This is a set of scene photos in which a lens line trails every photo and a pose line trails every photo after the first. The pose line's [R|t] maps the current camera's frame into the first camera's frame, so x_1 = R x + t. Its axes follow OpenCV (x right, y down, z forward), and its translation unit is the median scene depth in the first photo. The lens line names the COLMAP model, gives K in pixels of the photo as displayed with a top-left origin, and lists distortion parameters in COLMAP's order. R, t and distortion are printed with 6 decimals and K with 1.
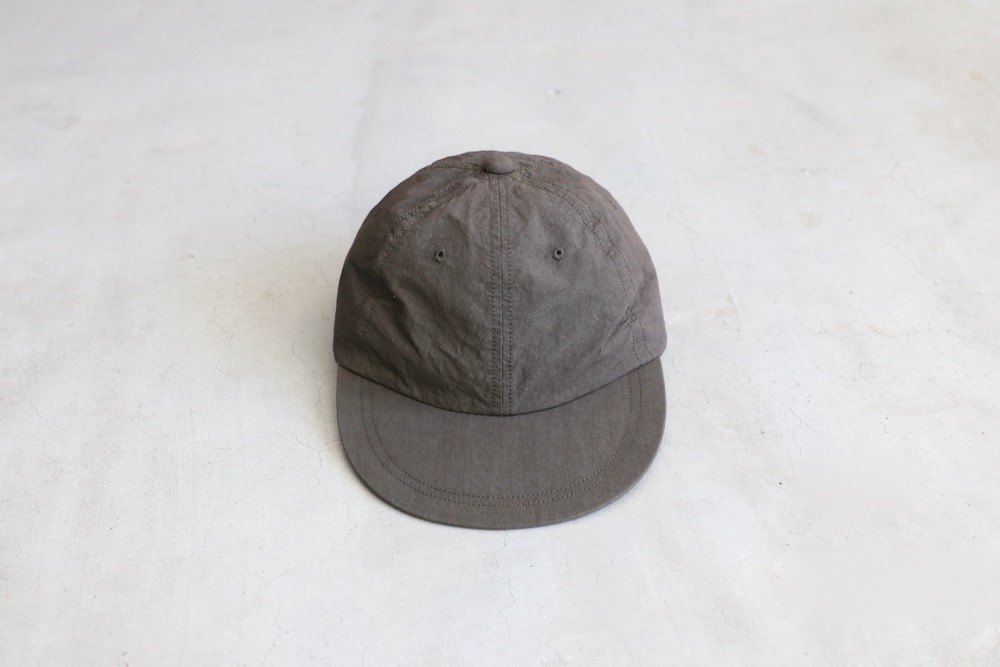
lens RADIAL K [[1126.2, 0, 500.0], [0, 1126.2, 333.5], [0, 0, 1]] dist [-0.082509, -0.016074]
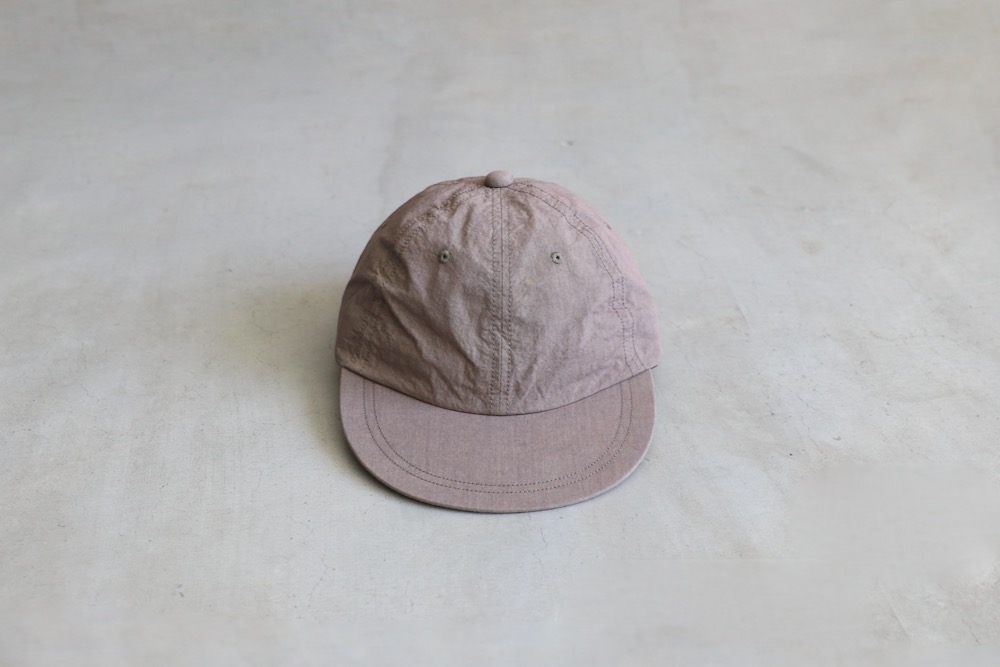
lens RADIAL K [[1126.2, 0, 500.0], [0, 1126.2, 333.5], [0, 0, 1]] dist [-0.082509, -0.016074]
pose [[0.999824, 0.016836, 0.008288, -0.031409], [-0.015945, 0.995073, -0.097854, 0.103026], [-0.009894, 0.097705, 0.995166, -0.061154]]
